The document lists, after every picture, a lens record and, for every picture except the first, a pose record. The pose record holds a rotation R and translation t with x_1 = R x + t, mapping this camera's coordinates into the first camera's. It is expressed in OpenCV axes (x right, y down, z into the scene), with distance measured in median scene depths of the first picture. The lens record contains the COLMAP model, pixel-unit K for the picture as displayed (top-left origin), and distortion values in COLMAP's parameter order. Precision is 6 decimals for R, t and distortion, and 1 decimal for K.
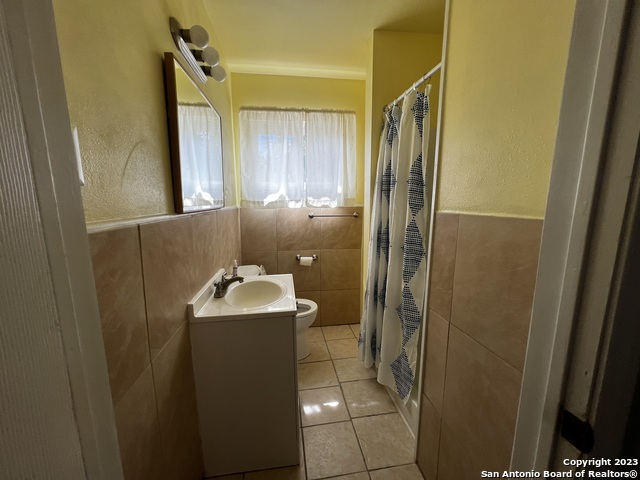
lens RADIAL K [[258.3, 0, 319.4], [0, 258.3, 239.4], [0, 0, 1]] dist [-0.001688, -0.000371]
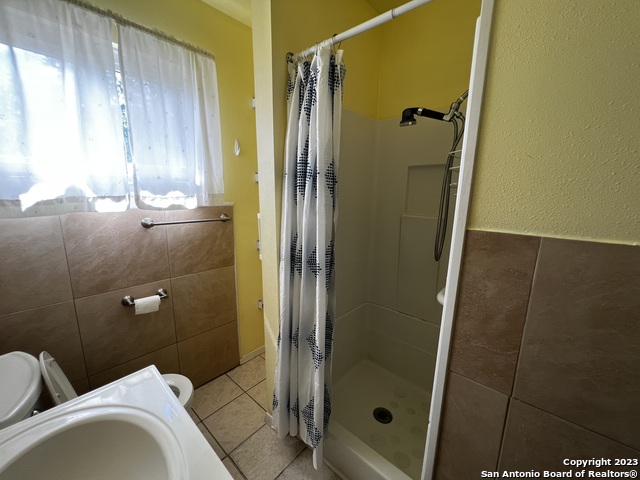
lens RADIAL K [[258.3, 0, 320.7], [0, 258.3, 240.1], [0, 0, 1]] dist [-0.001688, -0.000371]
pose [[0.767931, -0.105788, 0.631737, -0.104603], [0.078084, 0.994373, 0.071596, -0.069420], [-0.635756, -0.005652, 0.771869, 0.334809]]
